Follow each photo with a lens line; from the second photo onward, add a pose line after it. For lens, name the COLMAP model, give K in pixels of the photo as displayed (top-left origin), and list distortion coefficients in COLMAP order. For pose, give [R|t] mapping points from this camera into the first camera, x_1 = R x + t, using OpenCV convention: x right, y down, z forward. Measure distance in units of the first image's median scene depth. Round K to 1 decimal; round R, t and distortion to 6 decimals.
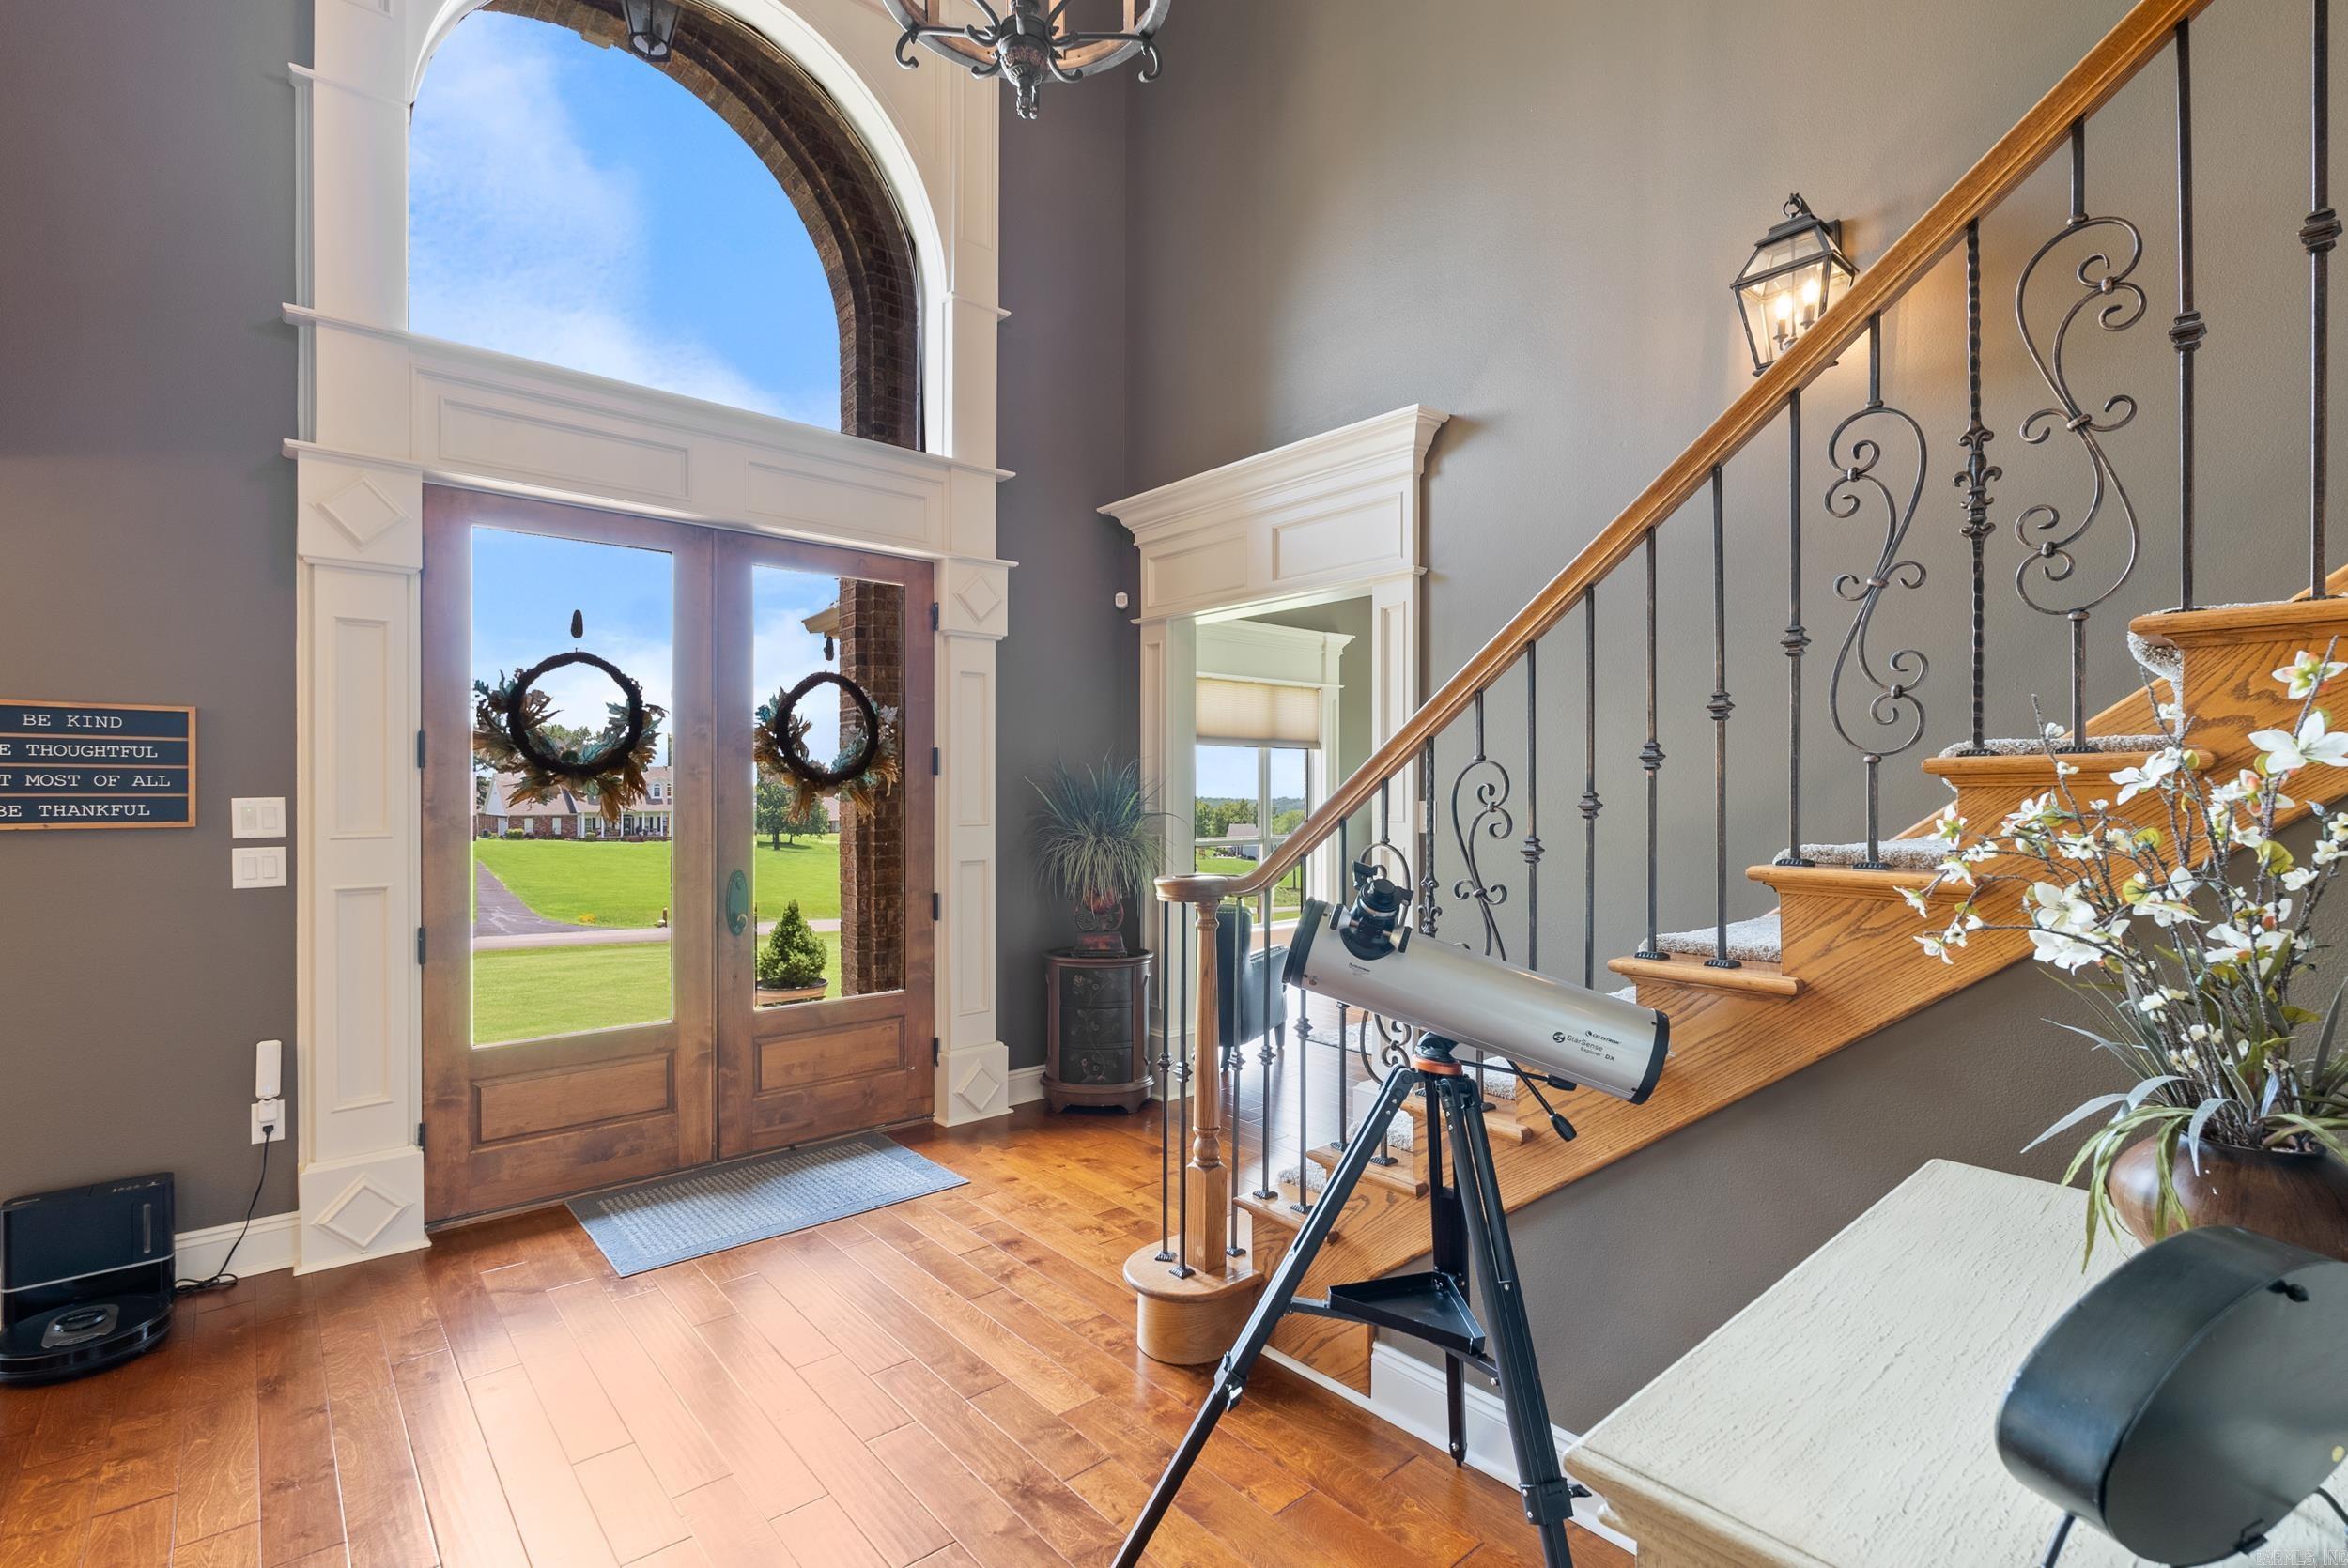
lens RADIAL K [[1054.5, 0, 1174.9], [0, 1054.5, 783.8], [0, 0, 1]] dist [-0.004413, 0.000275]
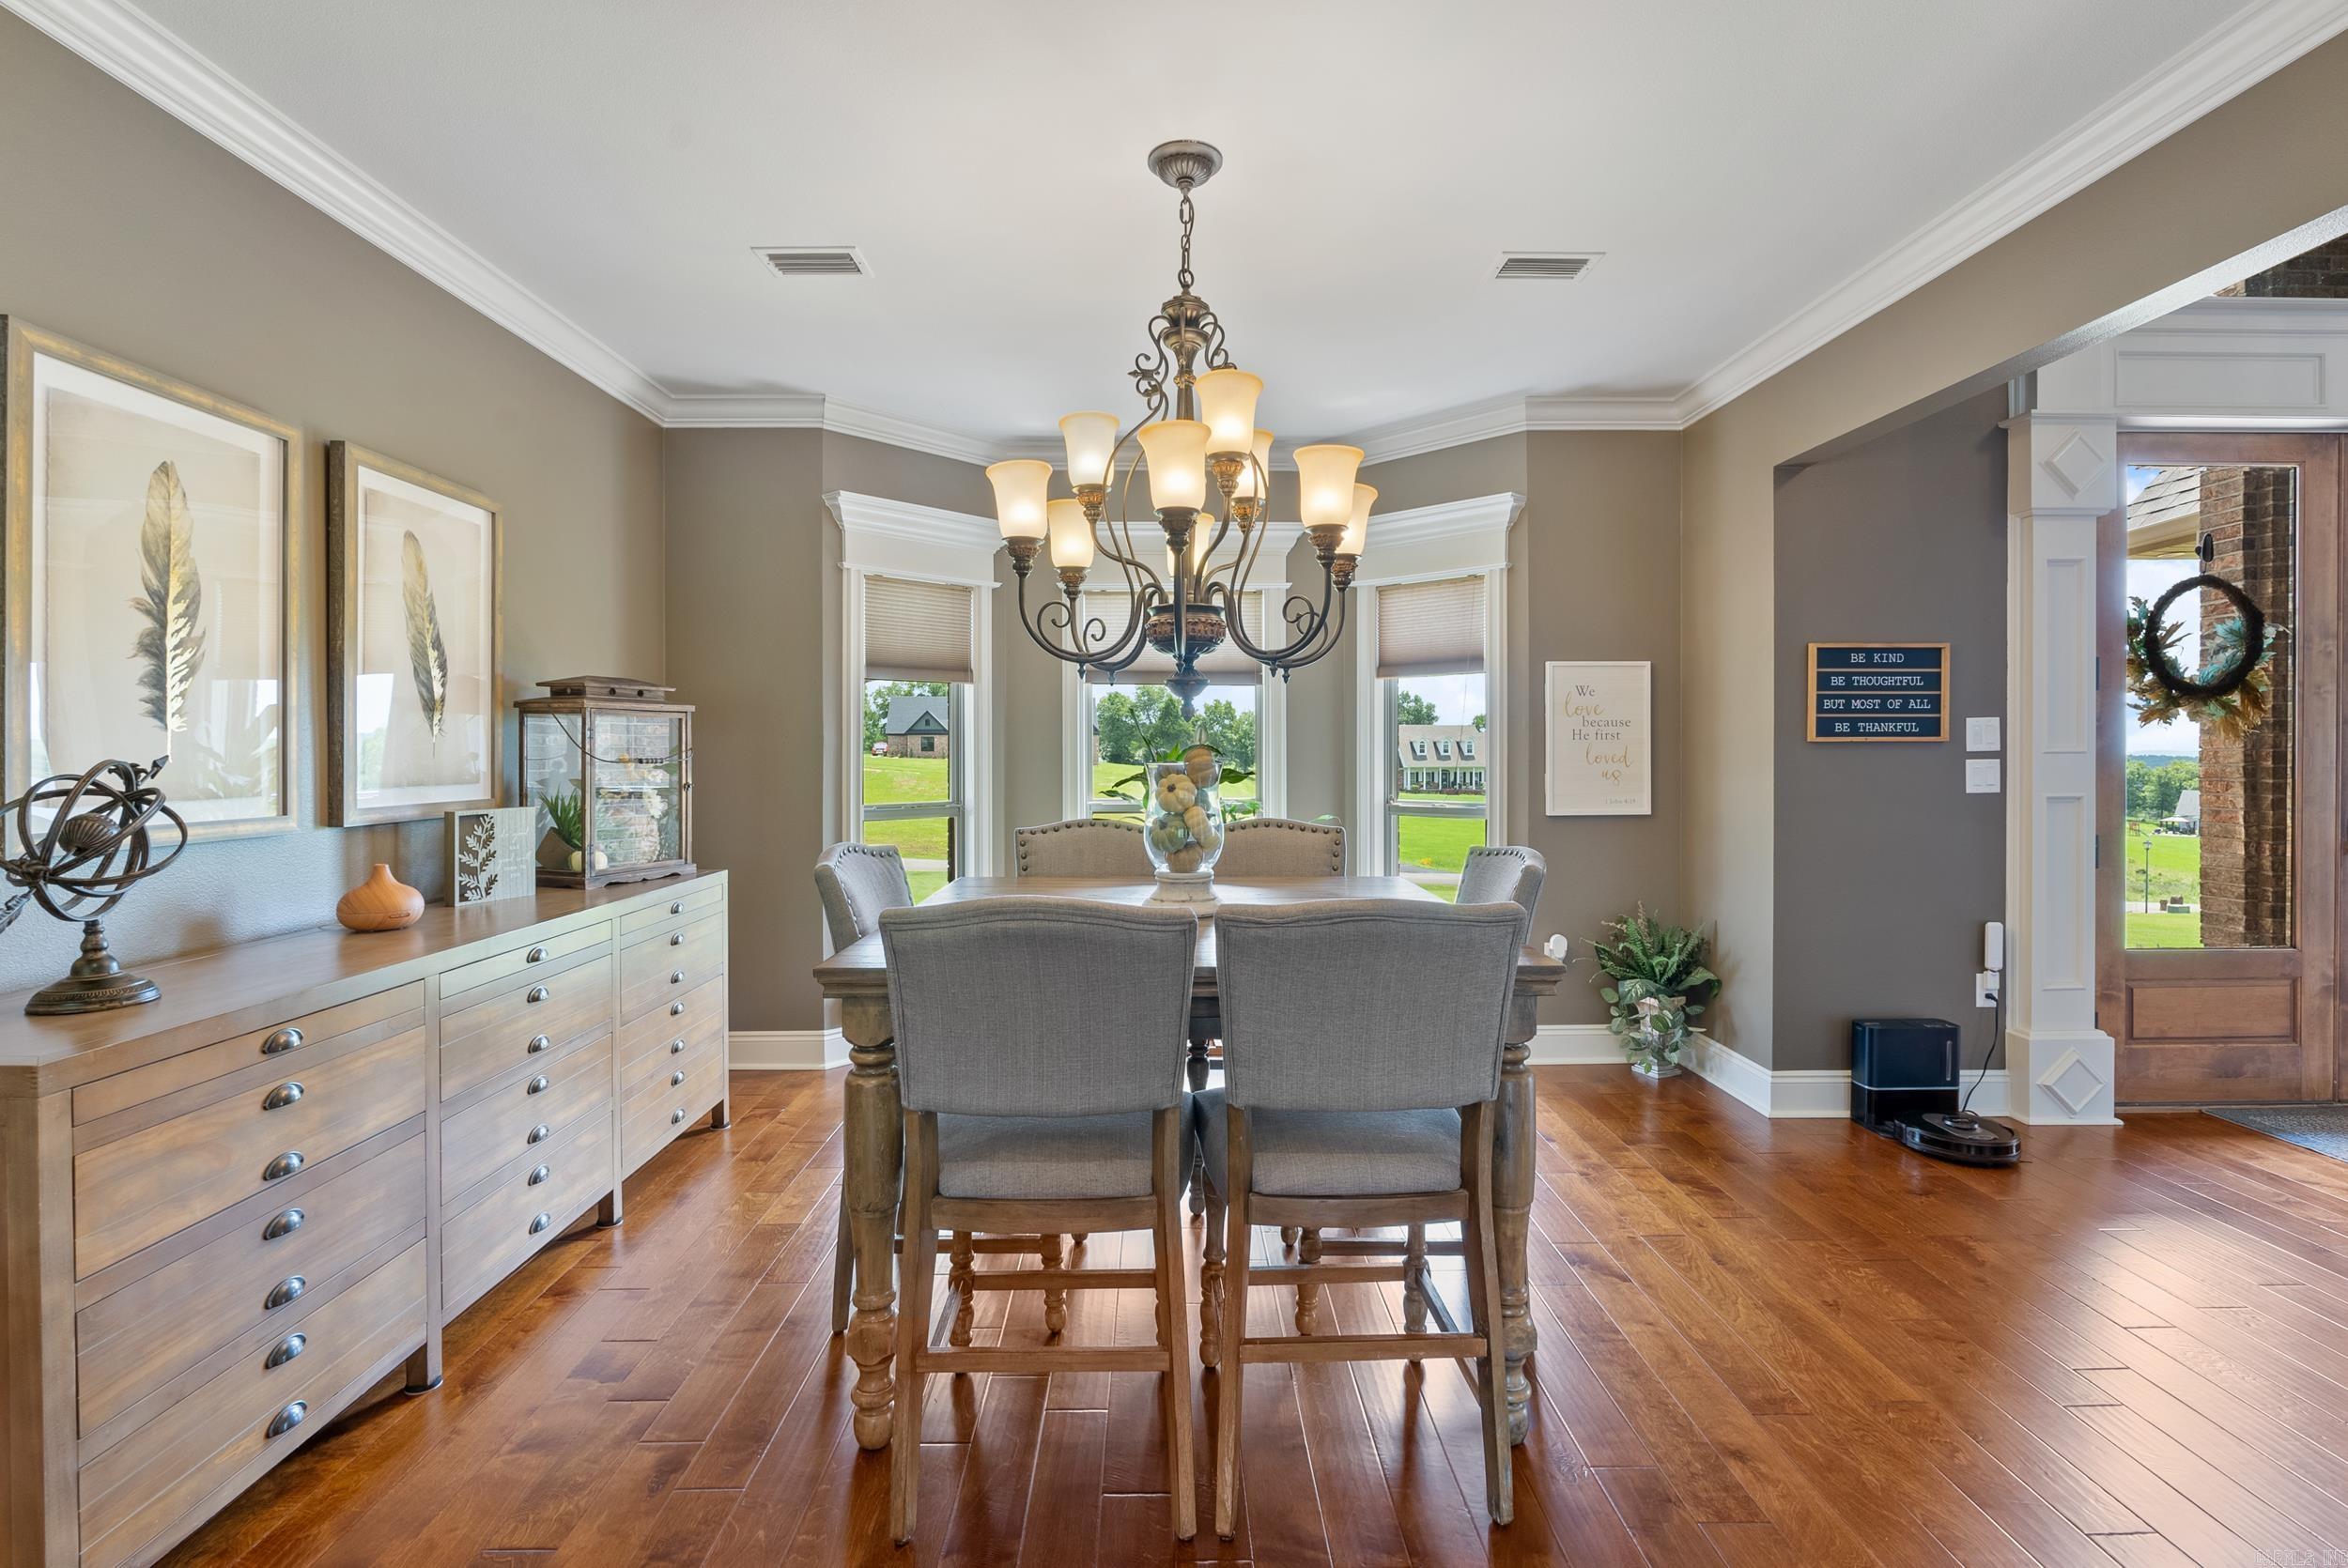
lens RADIAL K [[1054.5, 0, 1190.8], [0, 1054.5, 745.7], [0, 0, 1]] dist [-0.004413, 0.000275]
pose [[0.768924, -0.004863, -0.639322, -0.799908], [0.007437, 0.999971, 0.001339, 0.036824], [0.639297, -0.005784, 0.768938, -0.493724]]
